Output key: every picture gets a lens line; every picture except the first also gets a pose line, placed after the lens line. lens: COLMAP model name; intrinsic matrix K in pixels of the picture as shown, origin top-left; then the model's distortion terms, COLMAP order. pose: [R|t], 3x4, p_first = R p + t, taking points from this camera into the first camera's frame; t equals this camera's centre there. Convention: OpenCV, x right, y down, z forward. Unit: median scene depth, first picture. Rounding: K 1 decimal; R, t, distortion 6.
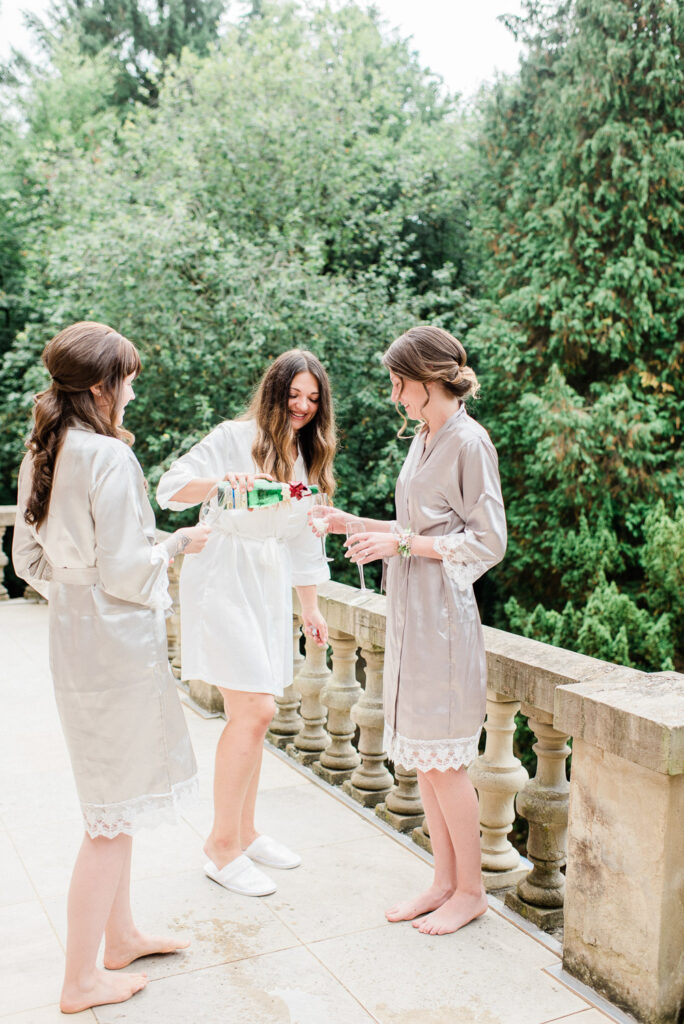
lens RADIAL K [[1038.5, 0, 344.3], [0, 1038.5, 519.6], [0, 0, 1]] dist [0.014537, 0.000000]
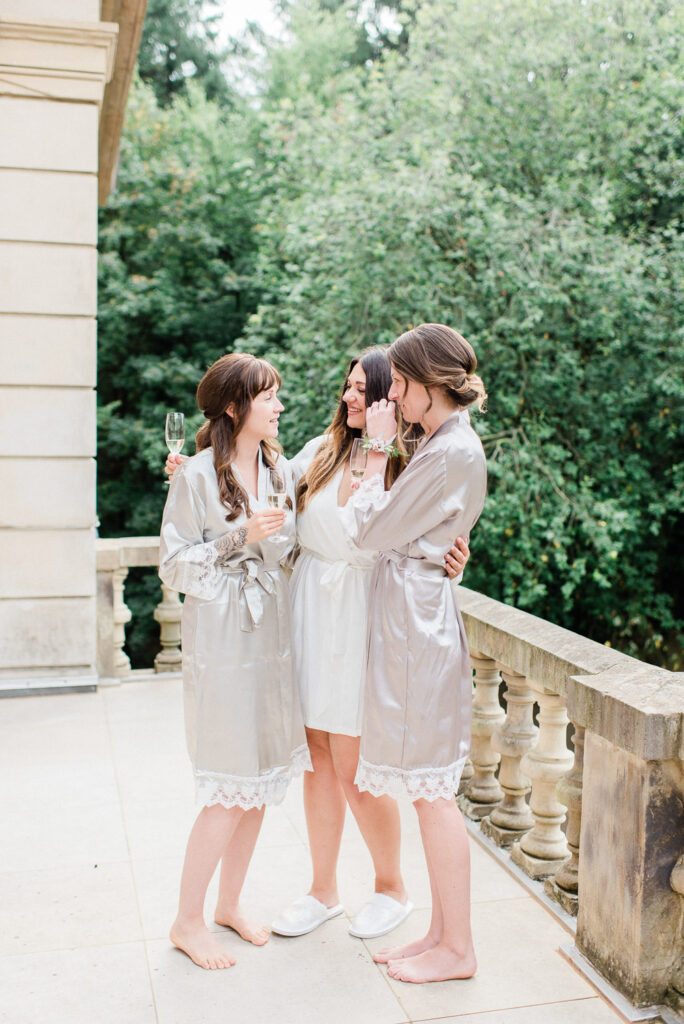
lens RADIAL K [[1038.5, 0, 340.8], [0, 1038.5, 510.2], [0, 0, 1]] dist [0.014537, 0.000000]
pose [[0.978188, 0.015432, -0.207148, -0.055681], [-0.014879, 0.999880, 0.004230, -0.019708], [0.207188, -0.001056, 0.978301, 0.159524]]
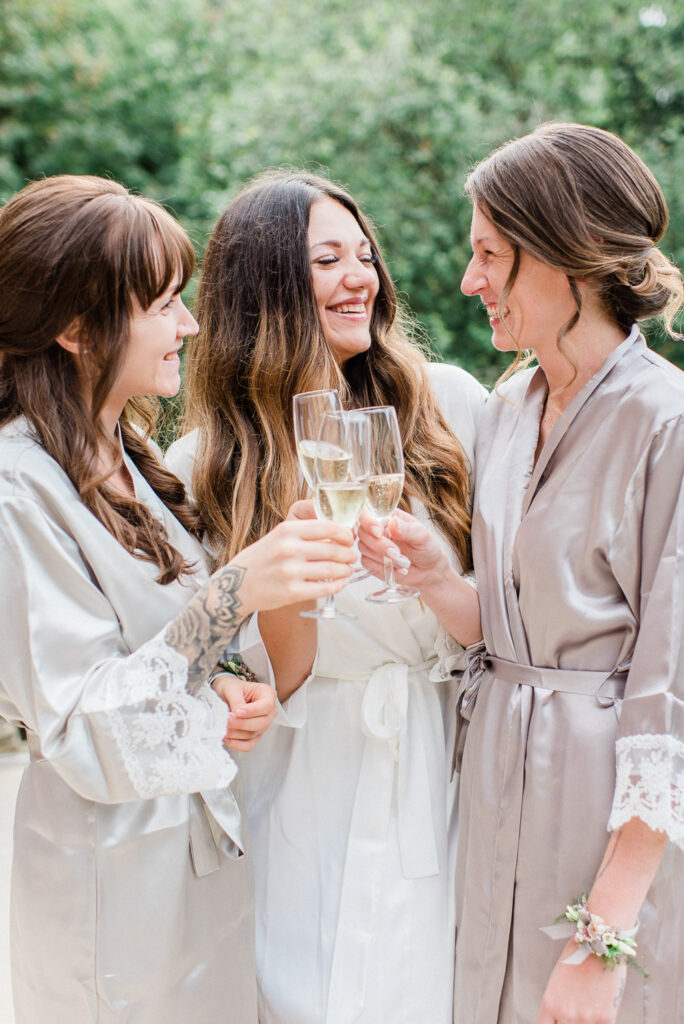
lens RADIAL K [[1038.5, 0, 340.0], [0, 1038.5, 508.9], [0, 0, 1]] dist [0.014537, 0.000000]
pose [[0.989945, 0.022183, -0.139702, -0.091322], [-0.013649, 0.997998, 0.061754, -0.031226], [0.140793, -0.059227, 0.988266, 0.289070]]
